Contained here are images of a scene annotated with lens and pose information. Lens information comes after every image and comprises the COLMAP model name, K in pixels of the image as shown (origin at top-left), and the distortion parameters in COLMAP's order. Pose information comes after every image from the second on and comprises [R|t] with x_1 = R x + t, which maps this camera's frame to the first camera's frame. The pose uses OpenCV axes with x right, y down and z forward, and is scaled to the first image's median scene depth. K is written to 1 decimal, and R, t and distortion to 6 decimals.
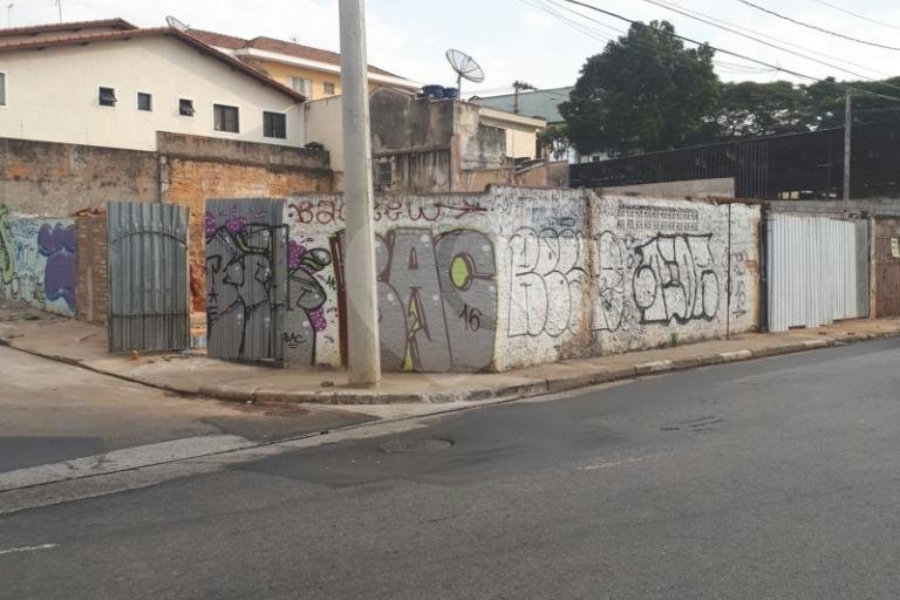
lens RADIAL K [[932.7, 0, 428.2], [0, 932.7, 329.5], [0, 0, 1]] dist [0.138520, -0.412691]
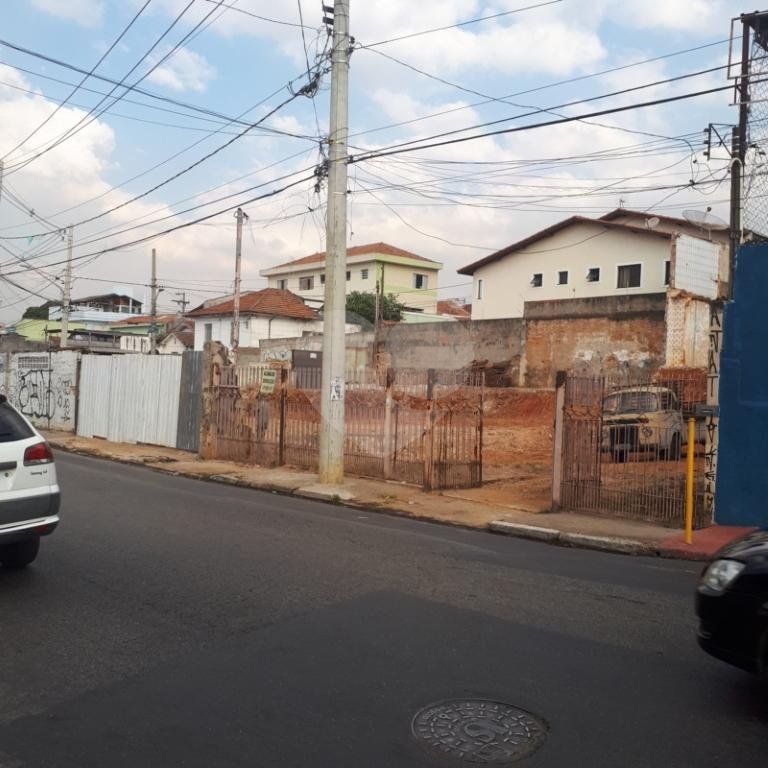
lens RADIAL K [[806.1, 0, 368.3], [0, 806.1, 395.8], [0, 0, 1]] dist [0.199898, -0.503766]
pose [[-0.091543, 0.013044, -0.995716, 0.965740], [-0.105285, 0.994183, 0.022704, -0.082551], [0.990220, 0.106912, -0.089637, 0.948186]]
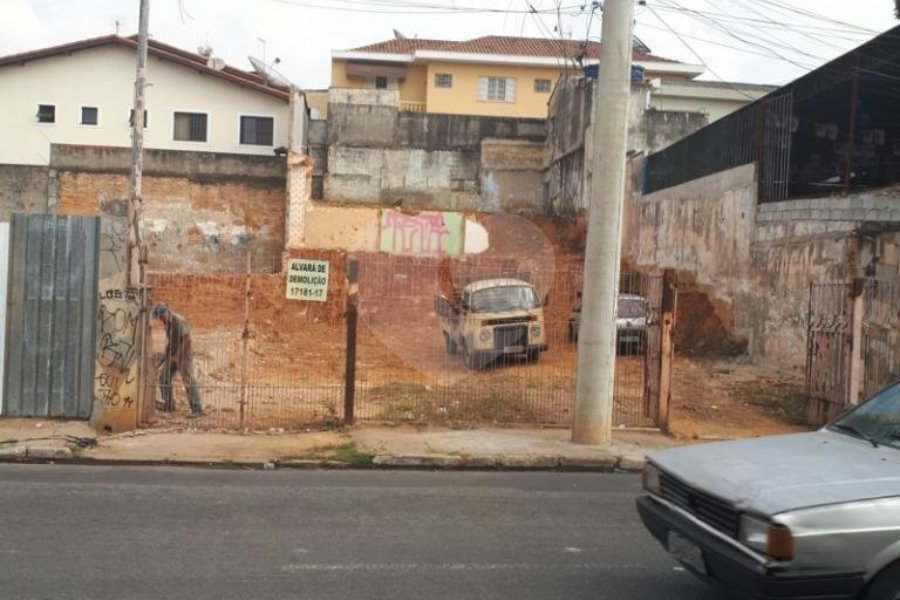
lens RADIAL K [[943.0, 0, 423.5], [0, 943.0, 319.9], [0, 0, 1]] dist [0.197995, -0.615254]
pose [[0.734653, 0.056572, -0.676080, 0.700584], [-0.089023, 0.995939, -0.013399, -0.055515], [0.672577, 0.070030, 0.736706, 0.581186]]
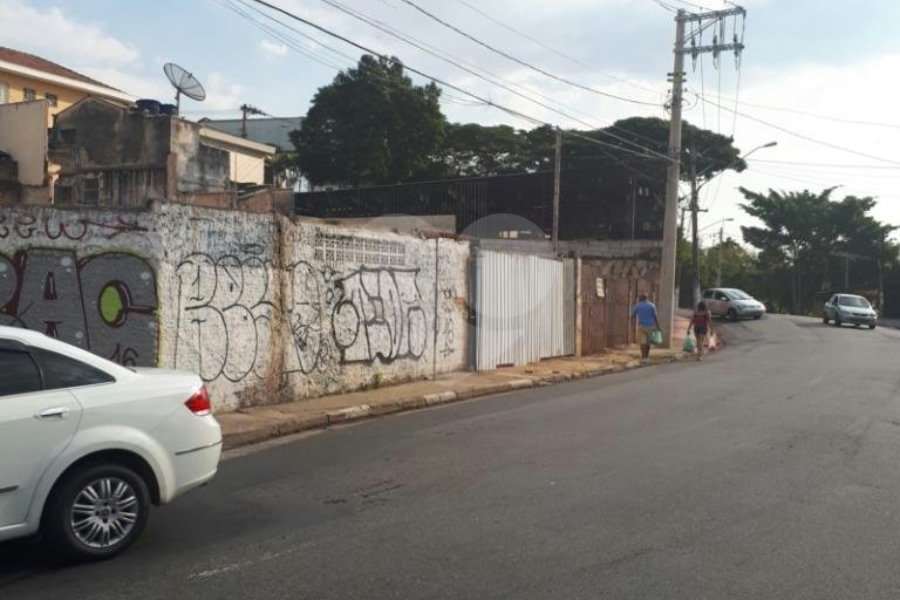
lens RADIAL K [[939.5, 0, 426.1], [0, 939.5, 320.3], [0, 0, 1]] dist [0.248196, -0.720930]
pose [[0.963200, 0.014746, 0.268380, 0.030019], [-0.003160, 0.999046, -0.043550, -0.004663], [-0.268766, 0.041100, 0.962328, 0.048711]]
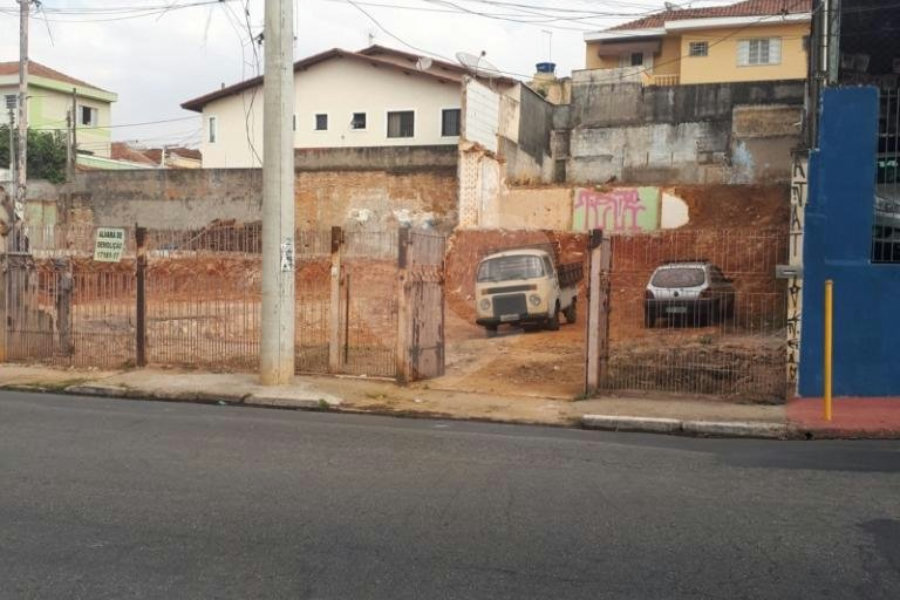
lens RADIAL K [[946.8, 0, 427.4], [0, 946.8, 311.3], [0, 0, 1]] dist [0.186758, -0.468393]
pose [[0.366604, 0.056925, -0.928634, 0.896988], [-0.087336, 0.995825, 0.026566, -0.066236], [0.926269, 0.071364, 0.370045, 0.797528]]
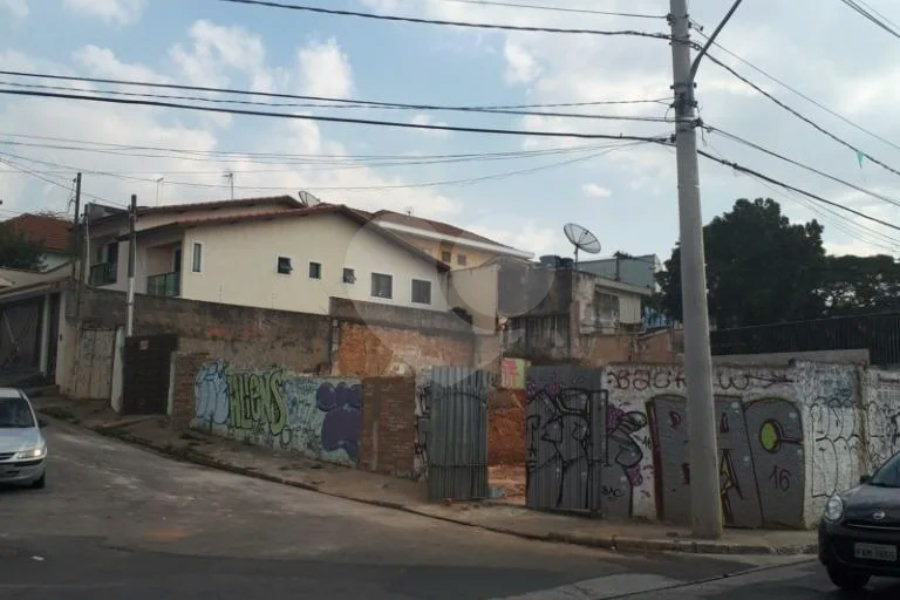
lens RADIAL K [[939.5, 0, 426.1], [0, 939.5, 320.3], [0, 0, 1]] dist [0.248196, -0.720930]
pose [[0.998521, 0.018183, -0.051236, -0.128108], [-0.026960, 0.983985, -0.176201, 0.005941], [0.047212, 0.177322, 0.983020, -0.066298]]
